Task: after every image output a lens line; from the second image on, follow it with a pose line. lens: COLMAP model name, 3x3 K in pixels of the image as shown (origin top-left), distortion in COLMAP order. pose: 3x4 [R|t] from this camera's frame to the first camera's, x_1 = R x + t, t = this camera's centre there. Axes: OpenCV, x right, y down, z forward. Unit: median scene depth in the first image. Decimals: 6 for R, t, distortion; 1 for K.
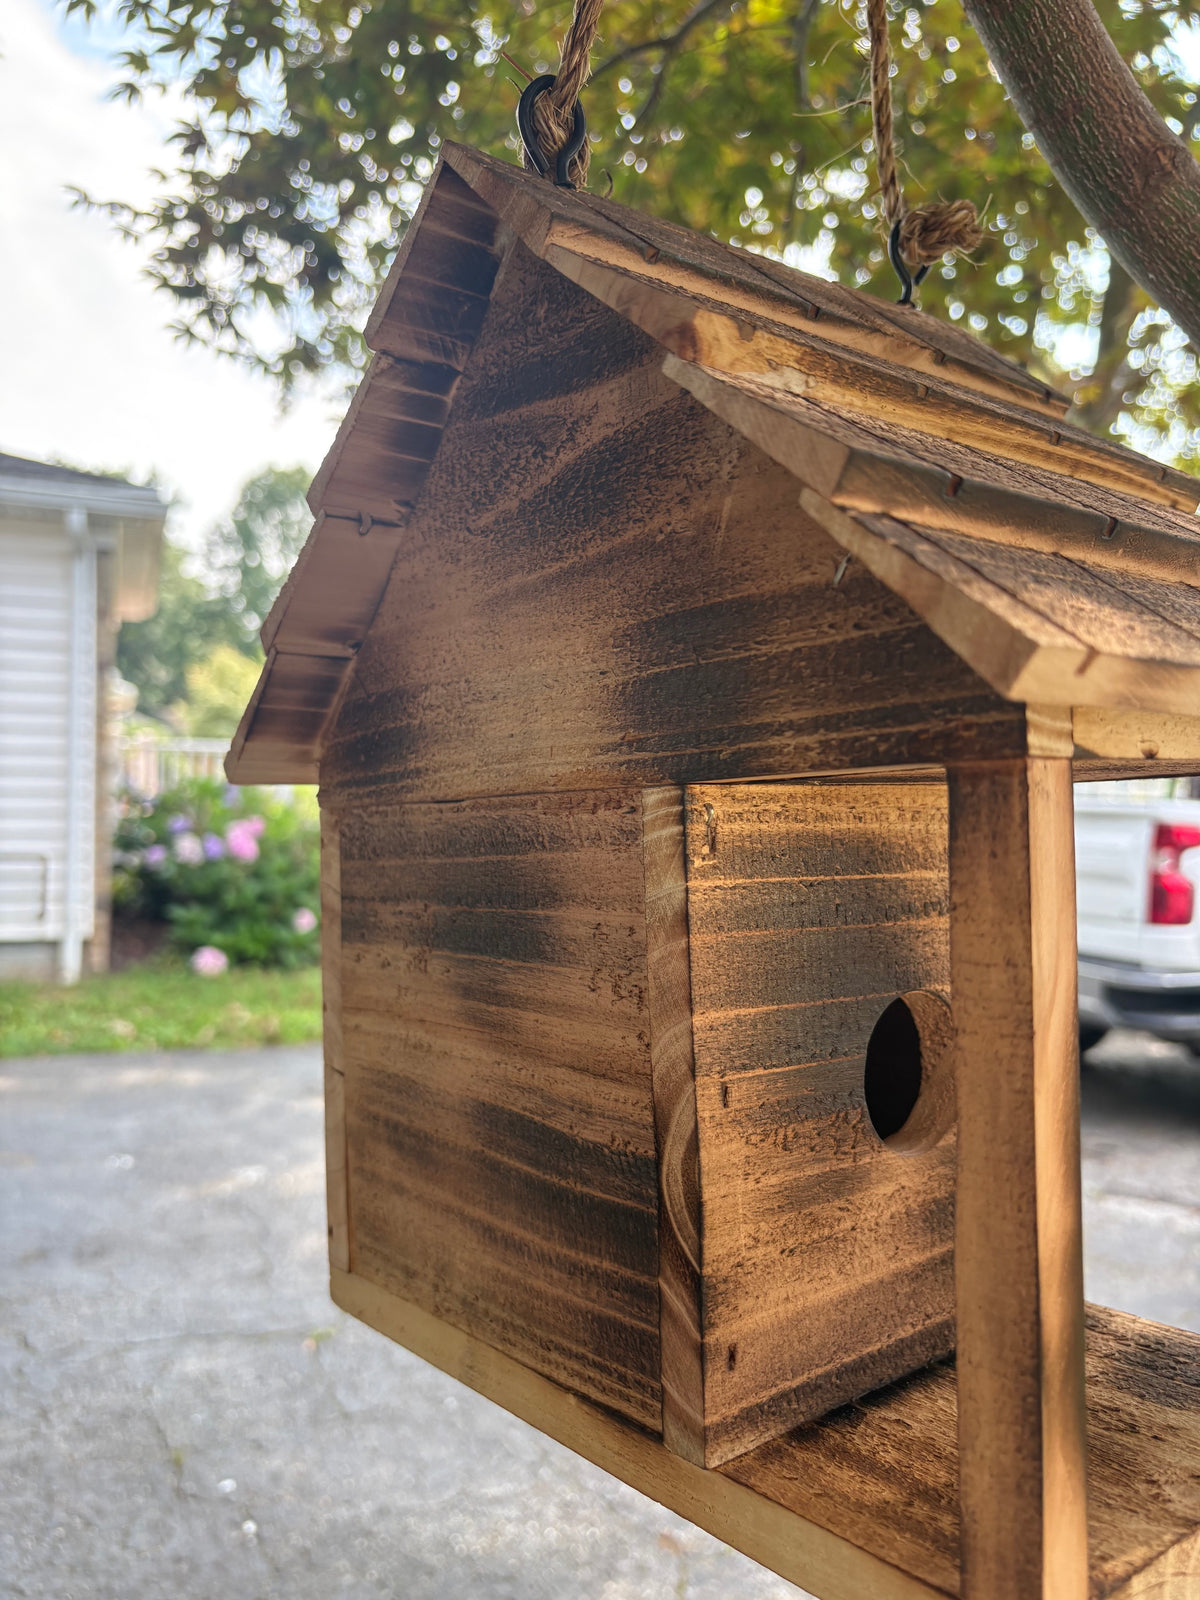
lens RADIAL K [[1254.4, 0, 604.9], [0, 1254.4, 809.9], [0, 0, 1]] dist [-0.006015, -0.006369]
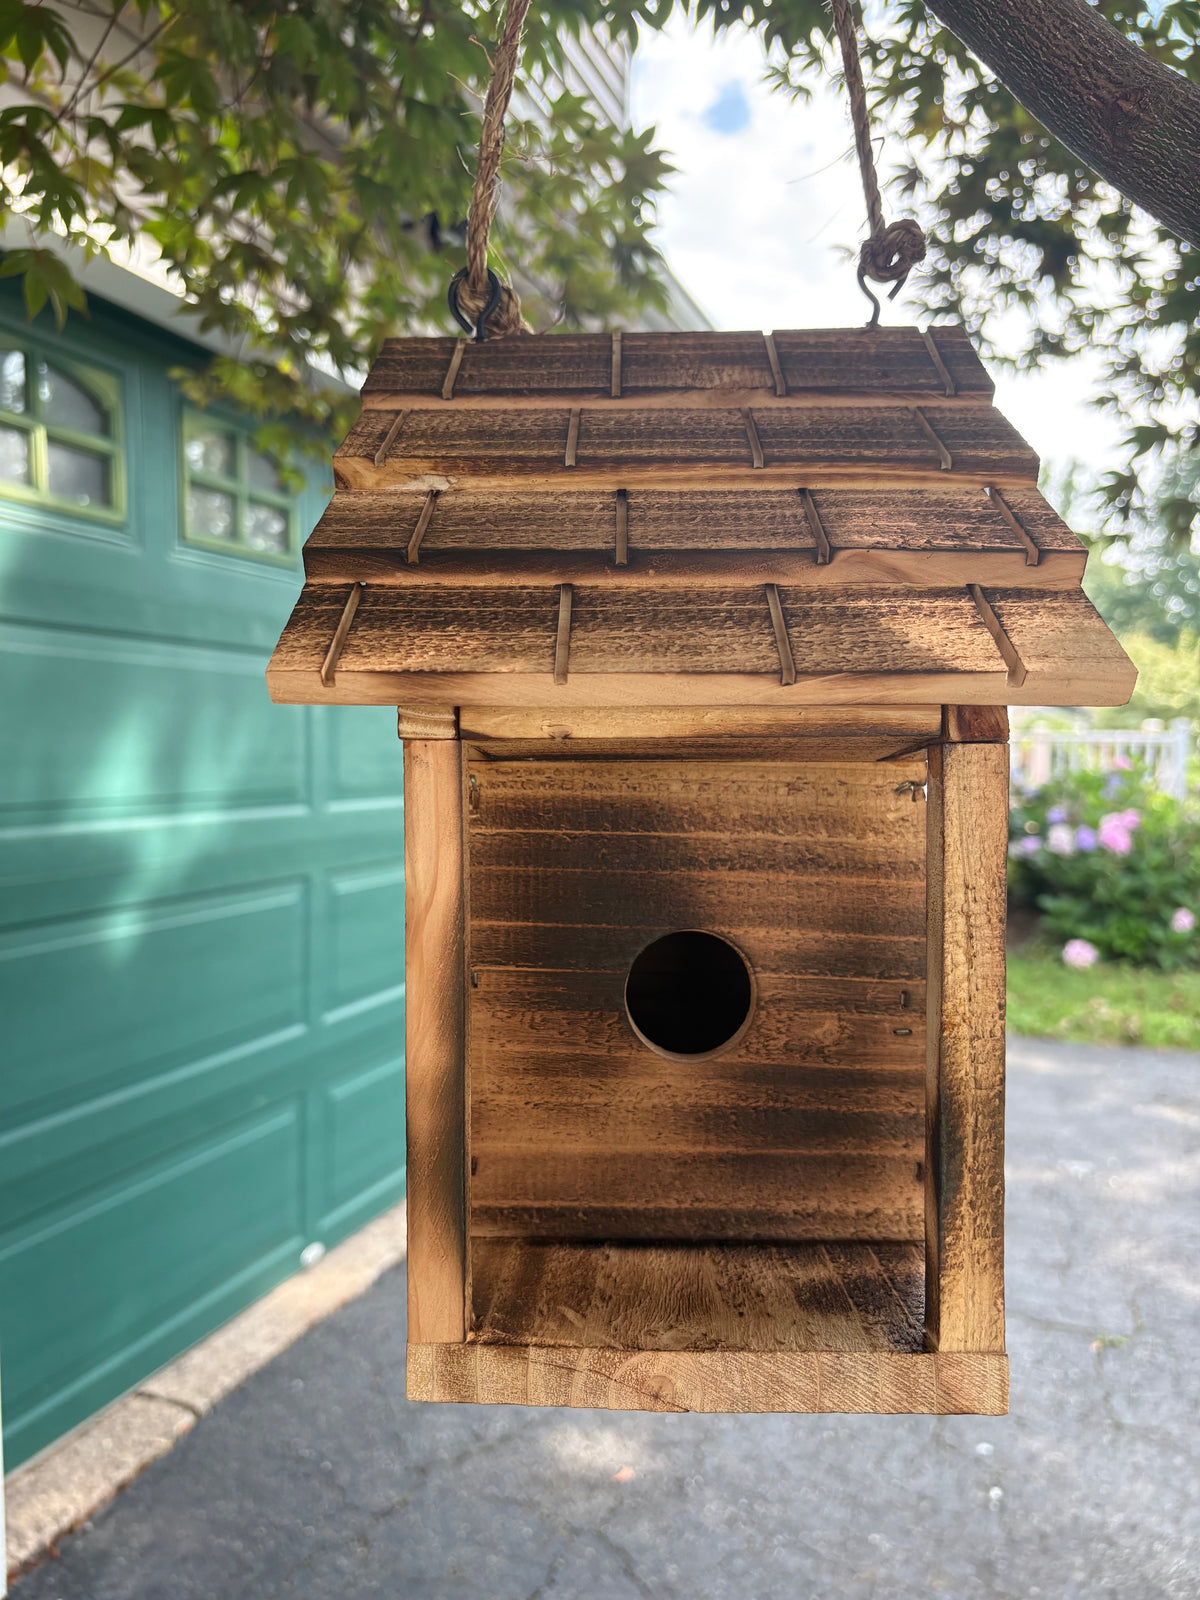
lens RADIAL K [[1253.6, 0, 603.5], [0, 1253.6, 804.9], [0, 0, 1]] dist [0.058314, -0.126447]
pose [[0.752553, 0.014058, -0.658381, 0.971836], [-0.012657, 0.999896, 0.006884, 0.015118], [0.658410, 0.003153, 0.752653, 0.021046]]
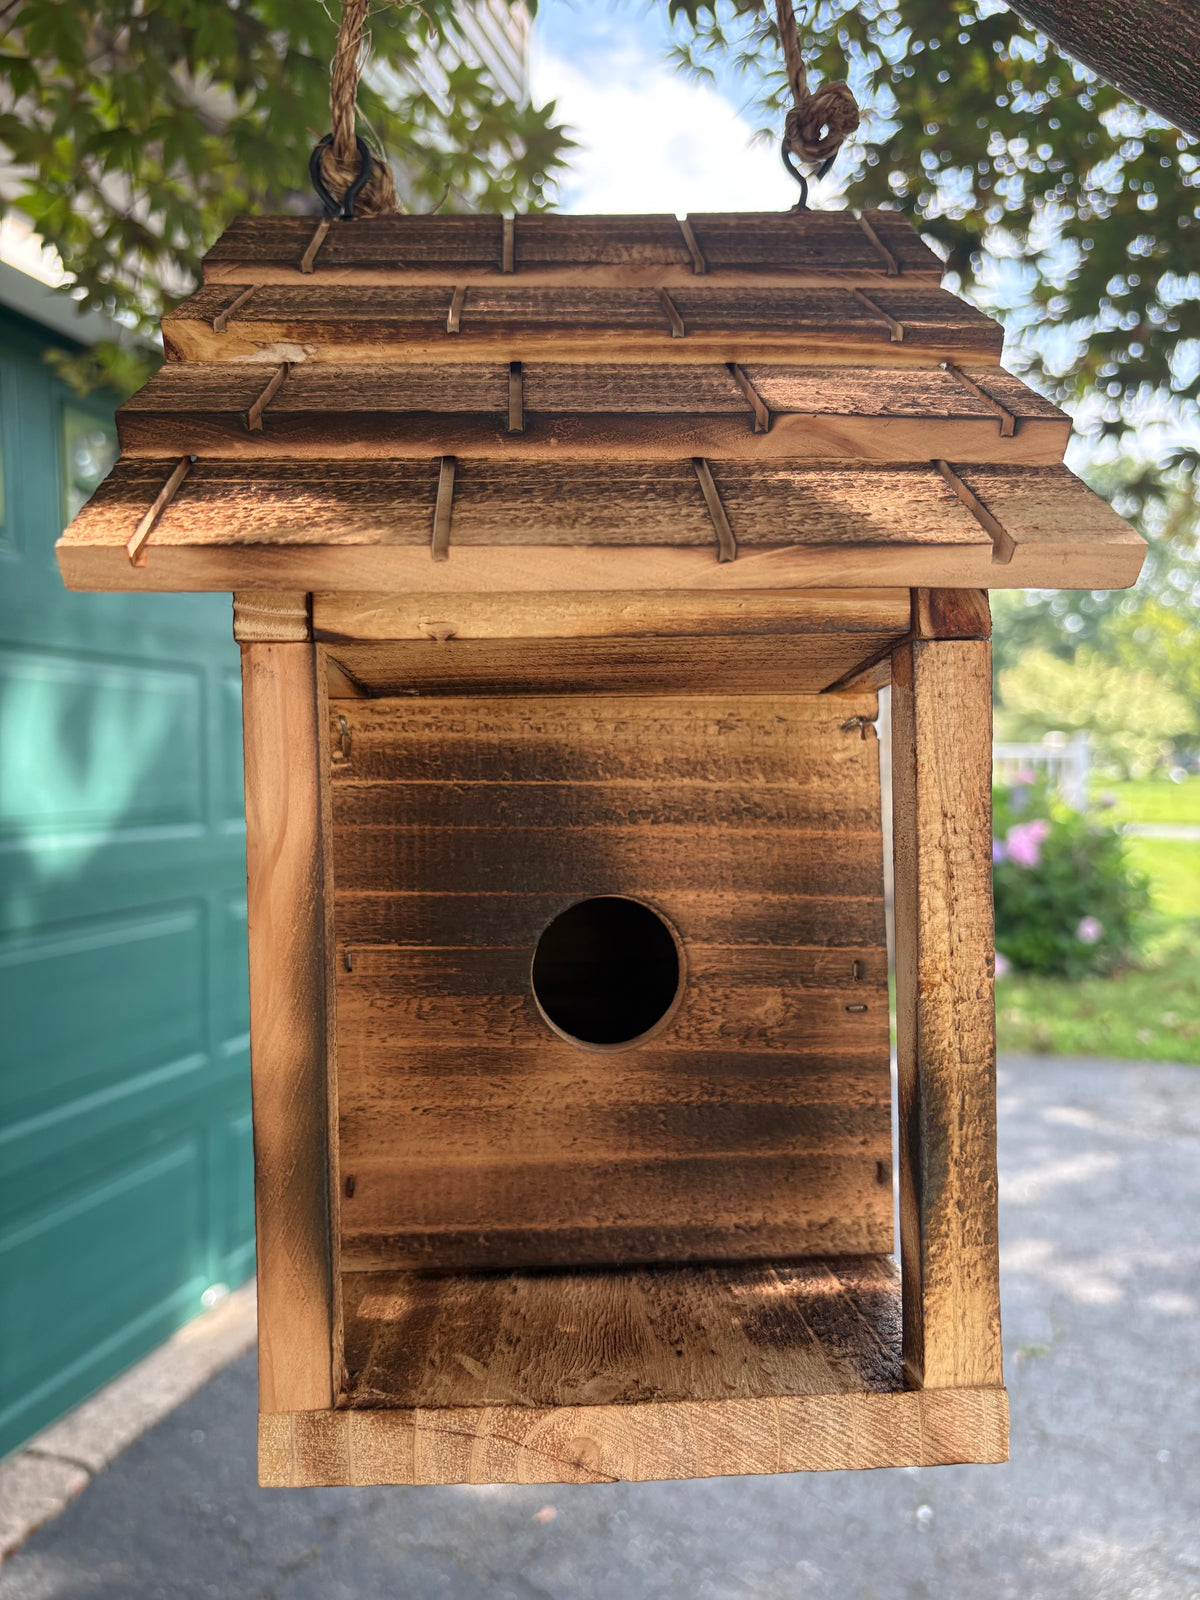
lens RADIAL K [[1253.6, 0, 603.5], [0, 1253.6, 804.9], [0, 0, 1]] dist [0.058314, -0.126447]
pose [[0.799259, -0.012269, -0.600861, 0.852298], [0.005472, 0.999899, -0.013138, 0.082700], [0.600962, 0.007213, 0.799245, 0.168094]]
